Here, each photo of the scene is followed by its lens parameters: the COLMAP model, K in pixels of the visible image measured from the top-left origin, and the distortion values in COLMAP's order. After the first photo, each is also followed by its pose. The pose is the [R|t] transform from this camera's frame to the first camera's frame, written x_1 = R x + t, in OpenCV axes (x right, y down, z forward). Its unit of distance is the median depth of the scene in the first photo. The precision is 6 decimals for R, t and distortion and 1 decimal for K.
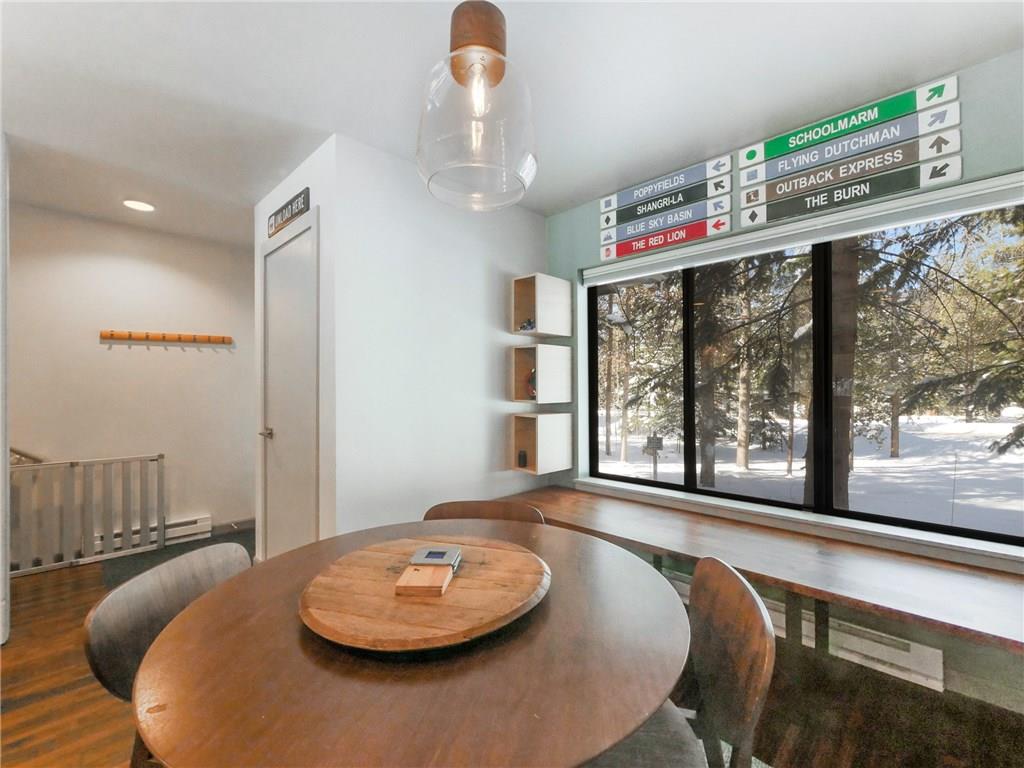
lens RADIAL K [[444.3, 0, 525.6], [0, 444.3, 390.6], [0, 0, 1]] dist [0.002283, -0.000210]
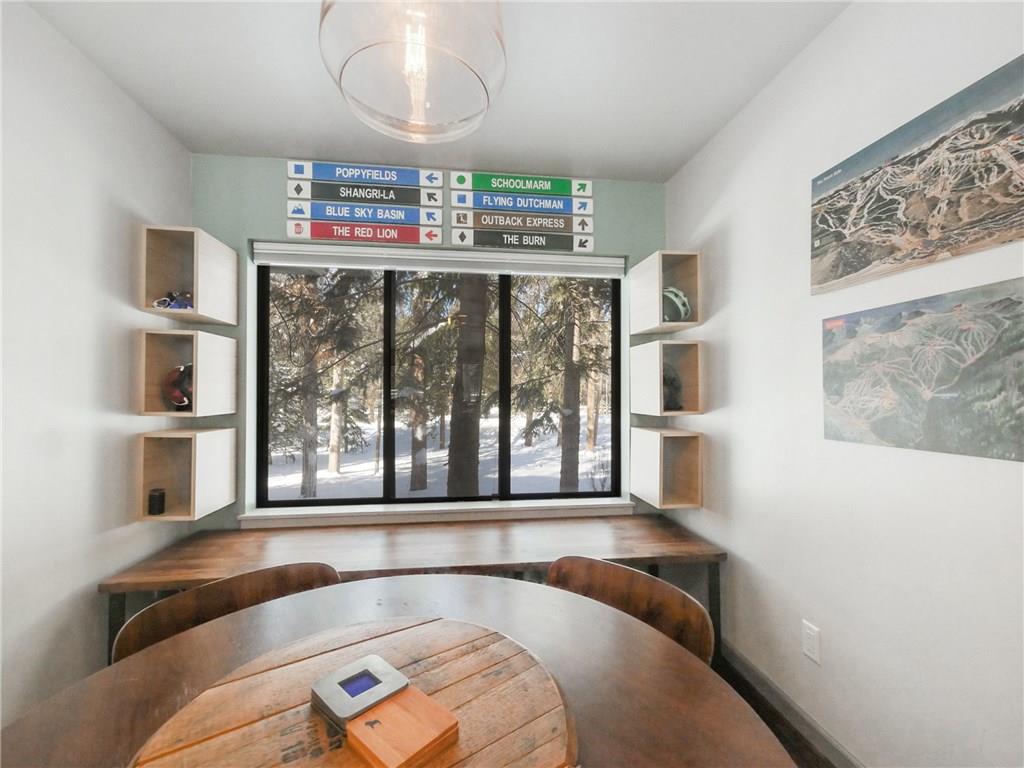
lens RADIAL K [[444.3, 0, 525.6], [0, 444.3, 390.6], [0, 0, 1]] dist [0.002283, -0.000210]
pose [[0.628500, 0.009075, 0.777756, -0.208778], [0.000935, 0.999922, -0.012422, -0.002861], [-0.777809, 0.008534, 0.628443, 0.183099]]
